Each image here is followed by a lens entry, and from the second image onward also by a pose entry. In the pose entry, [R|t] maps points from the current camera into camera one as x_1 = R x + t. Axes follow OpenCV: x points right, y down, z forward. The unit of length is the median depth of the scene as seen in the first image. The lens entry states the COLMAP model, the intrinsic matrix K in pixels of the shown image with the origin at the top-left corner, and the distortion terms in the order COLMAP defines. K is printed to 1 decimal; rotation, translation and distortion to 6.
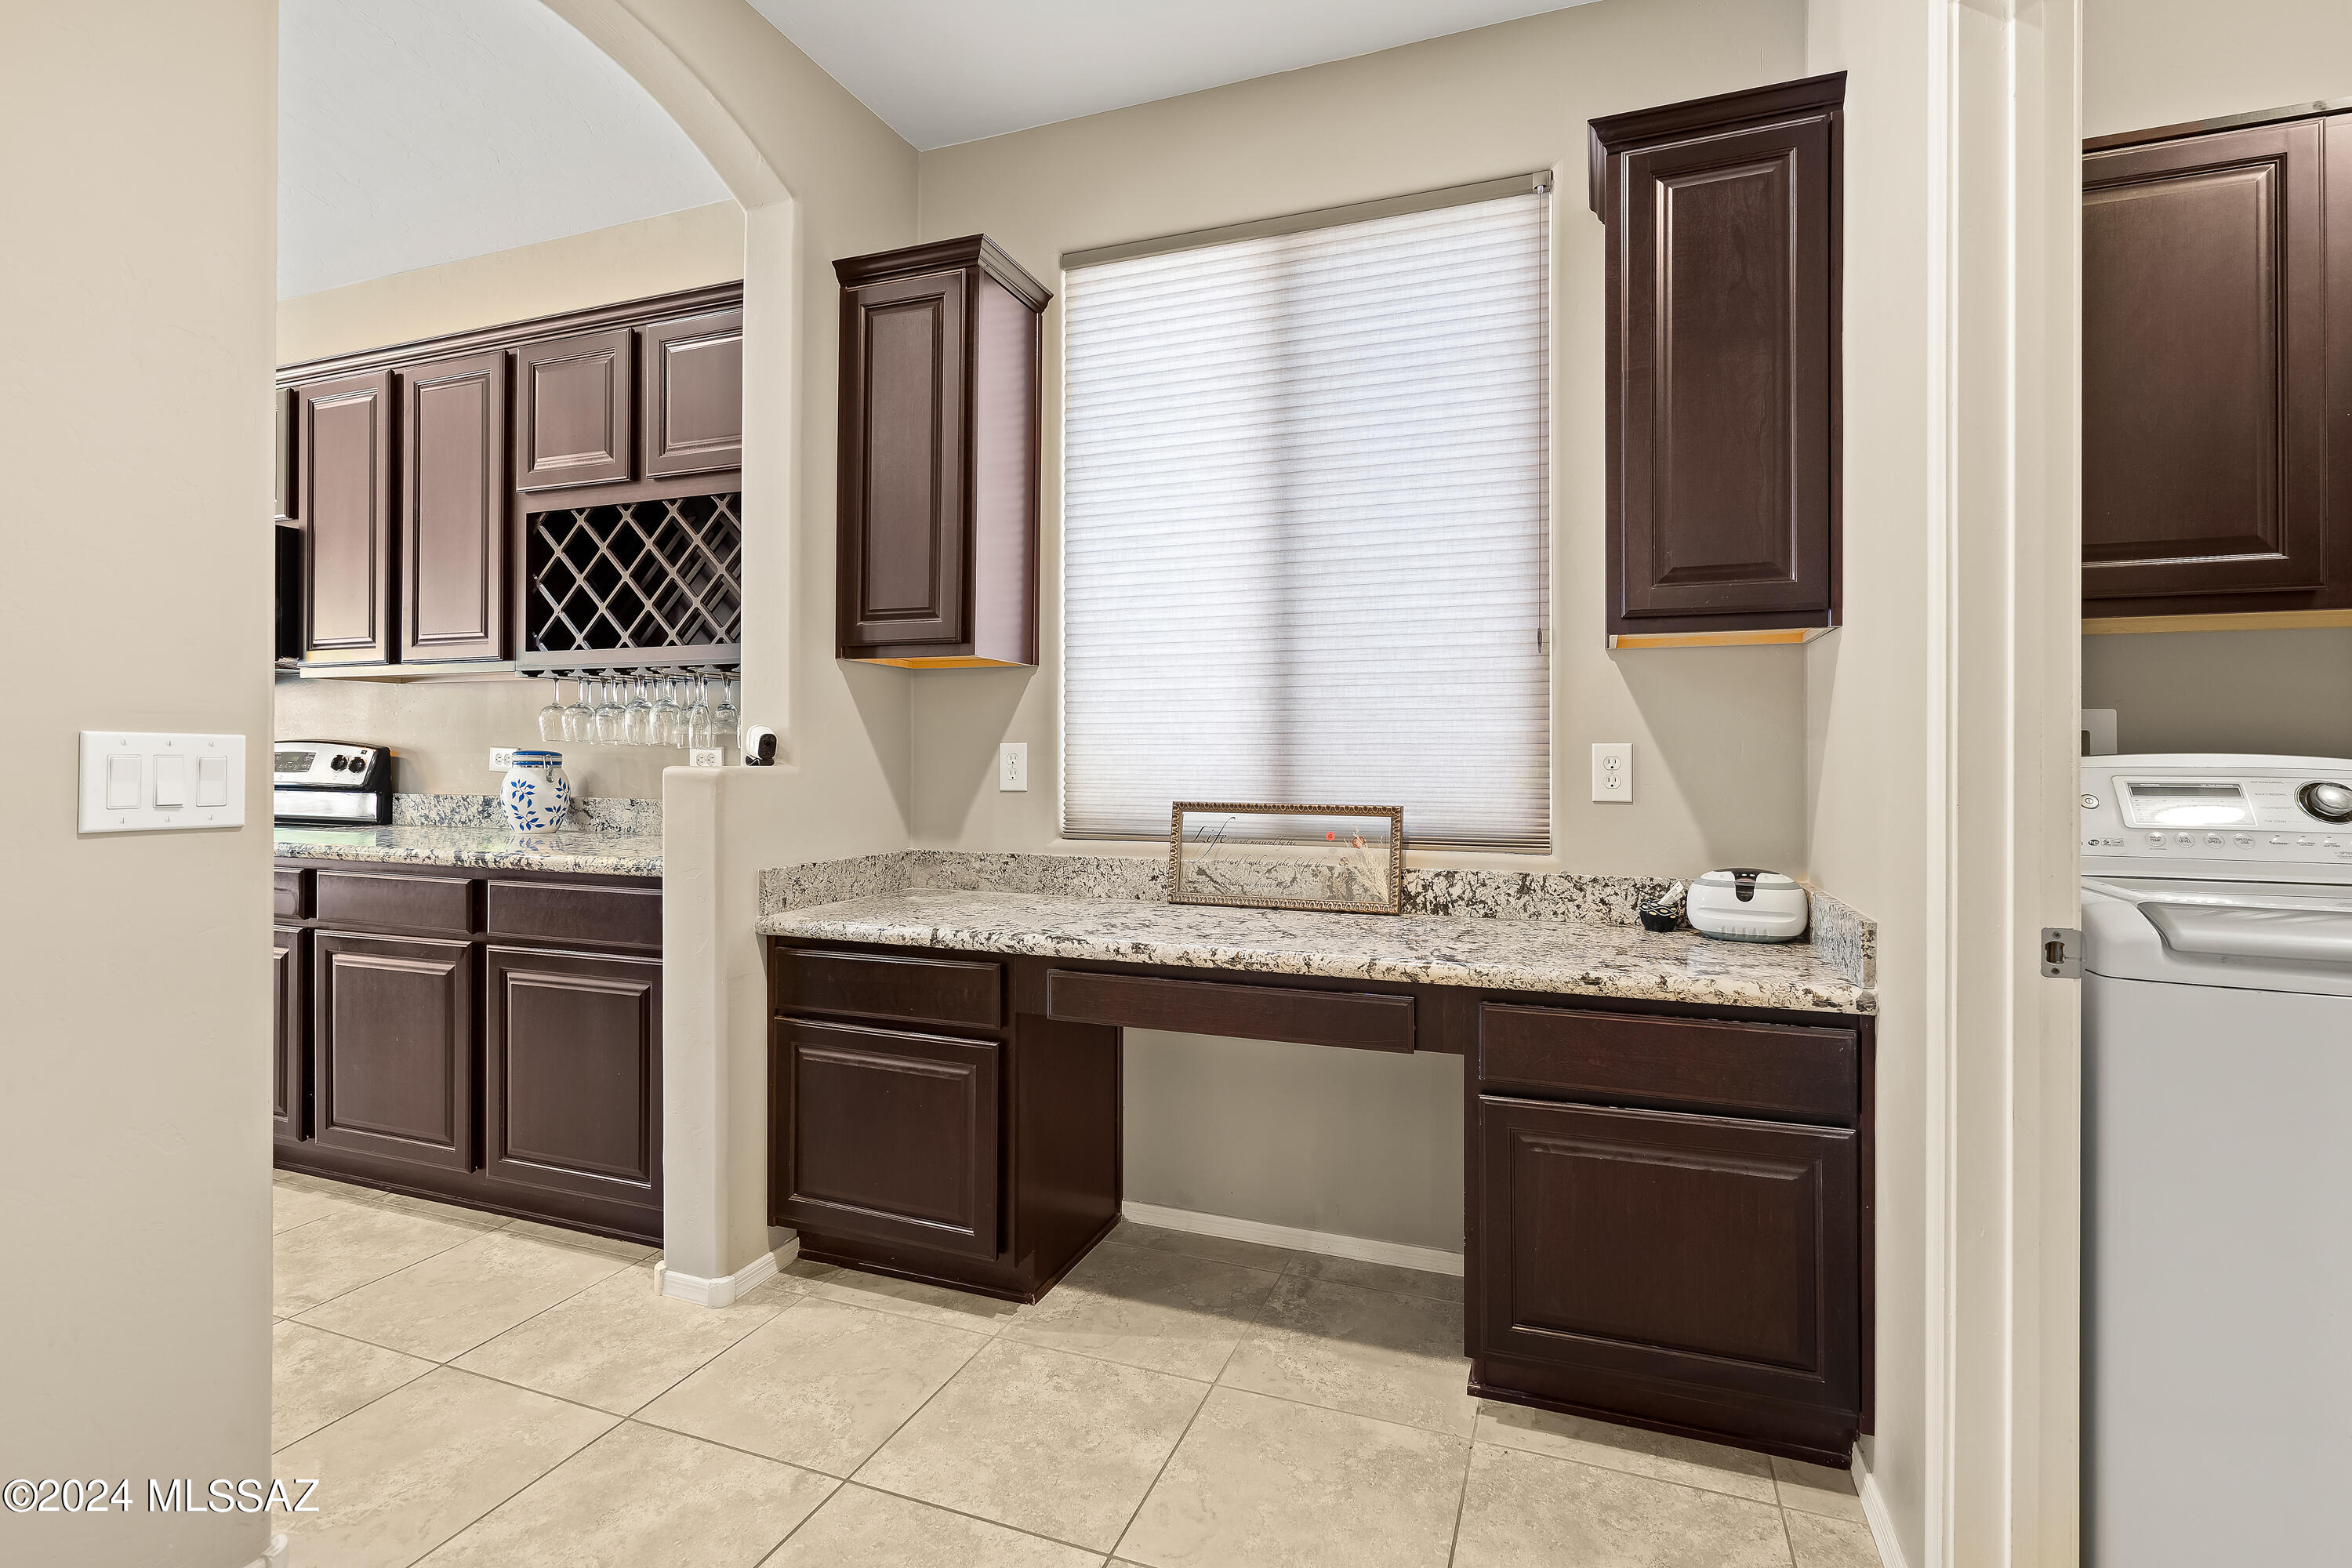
lens RADIAL K [[1087.2, 0, 1186.3], [0, 1087.2, 760.0], [0, 0, 1]] dist [-0.005711, 0.002795]
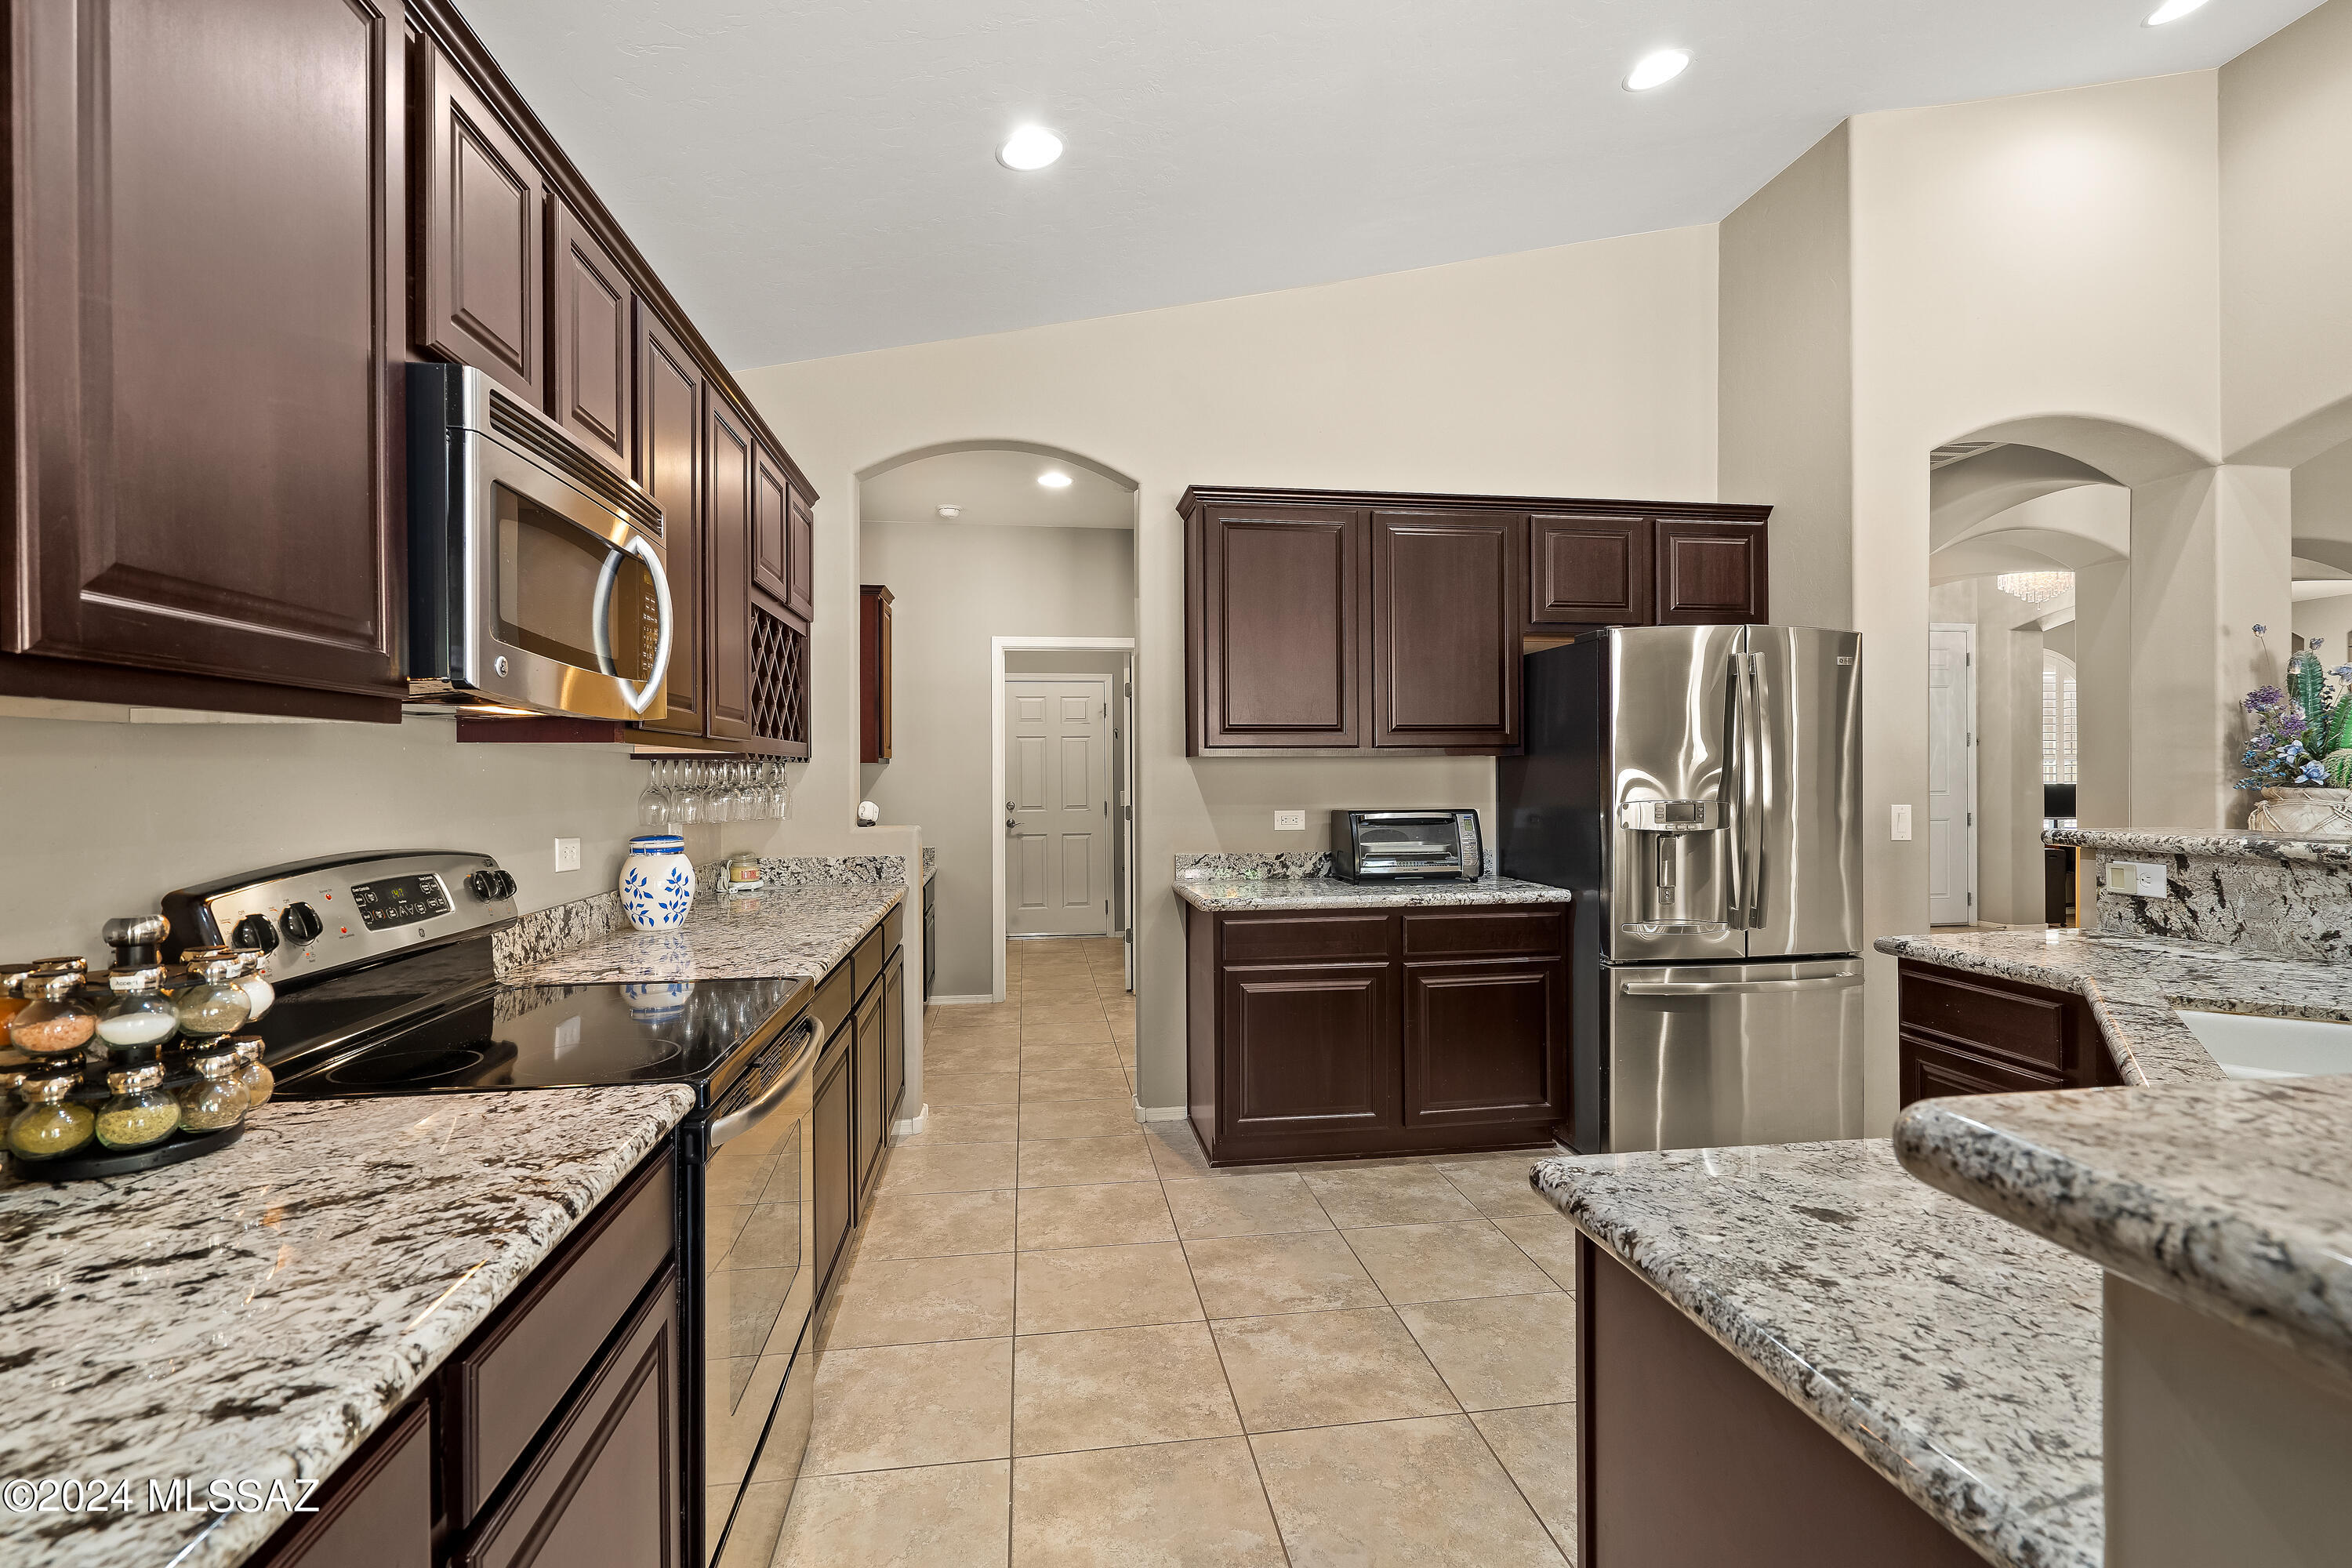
lens RADIAL K [[1087.2, 0, 1200.0], [0, 1087.2, 778.6], [0, 0, 1]] dist [-0.005711, 0.002795]
pose [[-0.487802, -0.004885, 0.872941, -2.092610], [0.005170, 0.999951, 0.008485, -0.078678], [-0.872939, 0.008652, -0.487752, 1.378192]]
